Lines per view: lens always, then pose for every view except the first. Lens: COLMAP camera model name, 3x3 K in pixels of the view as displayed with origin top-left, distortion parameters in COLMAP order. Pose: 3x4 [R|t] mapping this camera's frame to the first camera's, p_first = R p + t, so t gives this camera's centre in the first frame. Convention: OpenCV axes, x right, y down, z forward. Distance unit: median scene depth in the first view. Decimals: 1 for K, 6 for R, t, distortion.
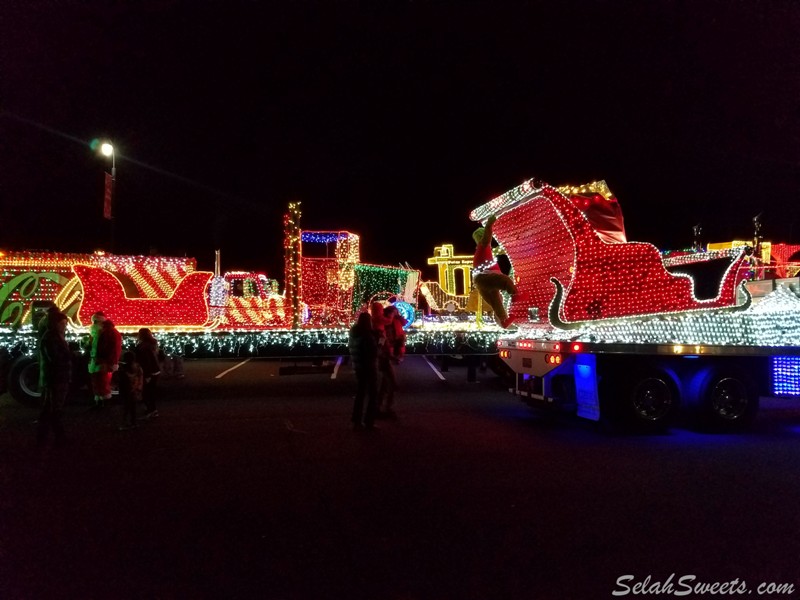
lens RADIAL K [[627.4, 0, 406.2], [0, 627.4, 296.0], [0, 0, 1]] dist [0.075547, -0.092757]
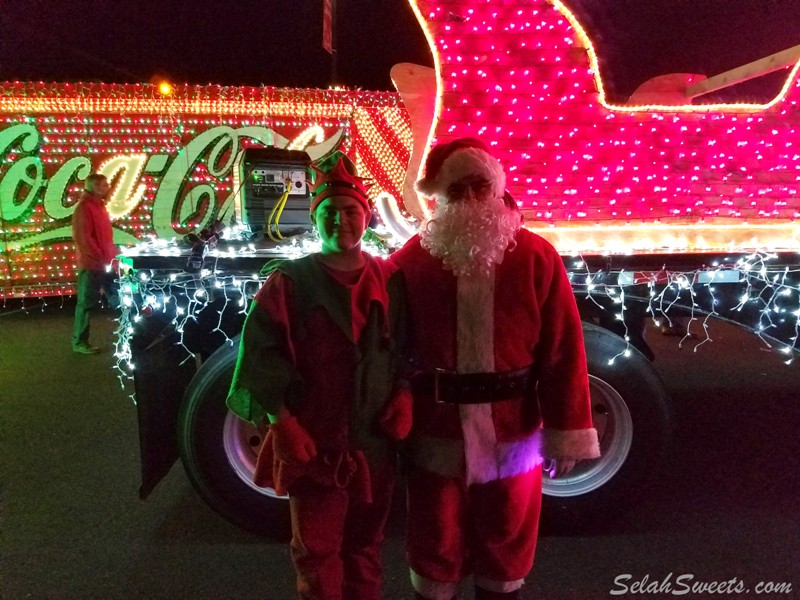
lens RADIAL K [[627.4, 0, 406.7], [0, 627.4, 297.8], [0, 0, 1]] dist [0.075547, -0.092757]
pose [[0.969496, 0.019030, -0.244367, -0.416740], [0.018871, 0.988227, 0.151829, 0.033587], [0.244379, -0.151809, 0.957723, 0.687150]]
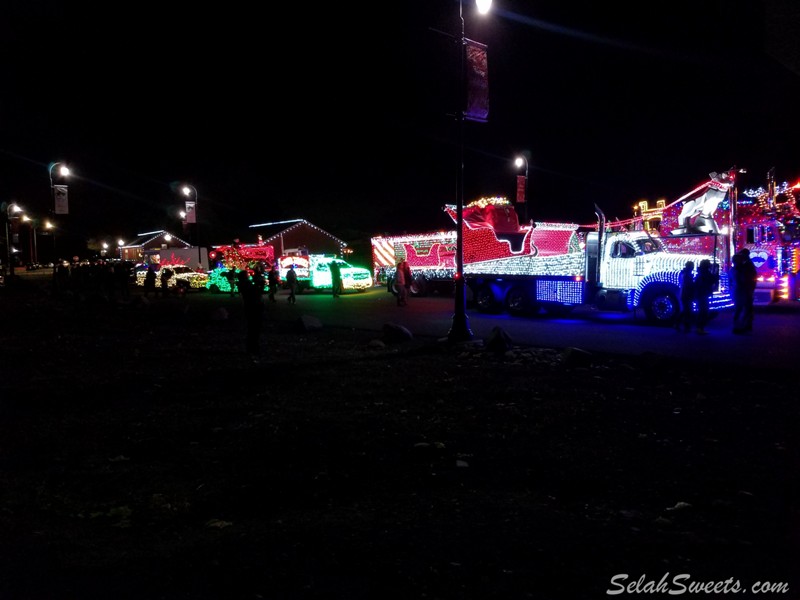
lens RADIAL K [[627.4, 0, 391.0], [0, 627.4, 299.2], [0, 0, 1]] dist [0.075547, -0.092757]
pose [[0.424207, 0.036626, -0.904824, 1.653267], [0.073687, 0.994472, 0.074802, -0.018383], [0.902562, -0.098405, 0.419163, -0.152653]]
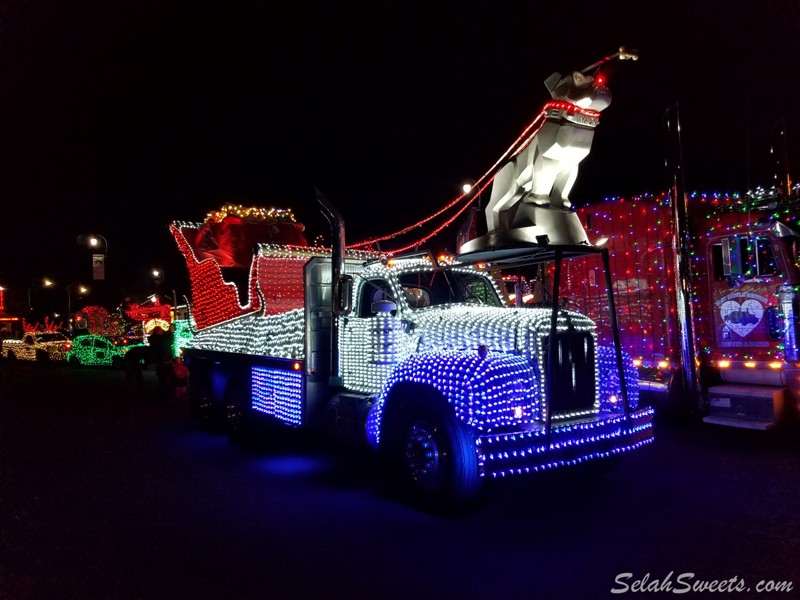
lens RADIAL K [[627.4, 0, 402.2], [0, 627.4, 305.9], [0, 0, 1]] dist [0.075547, -0.092757]
pose [[0.350761, -0.045848, -0.935342, 1.152490], [0.083727, 0.996336, -0.017439, 0.033929], [0.932715, -0.072197, 0.353315, 0.699838]]
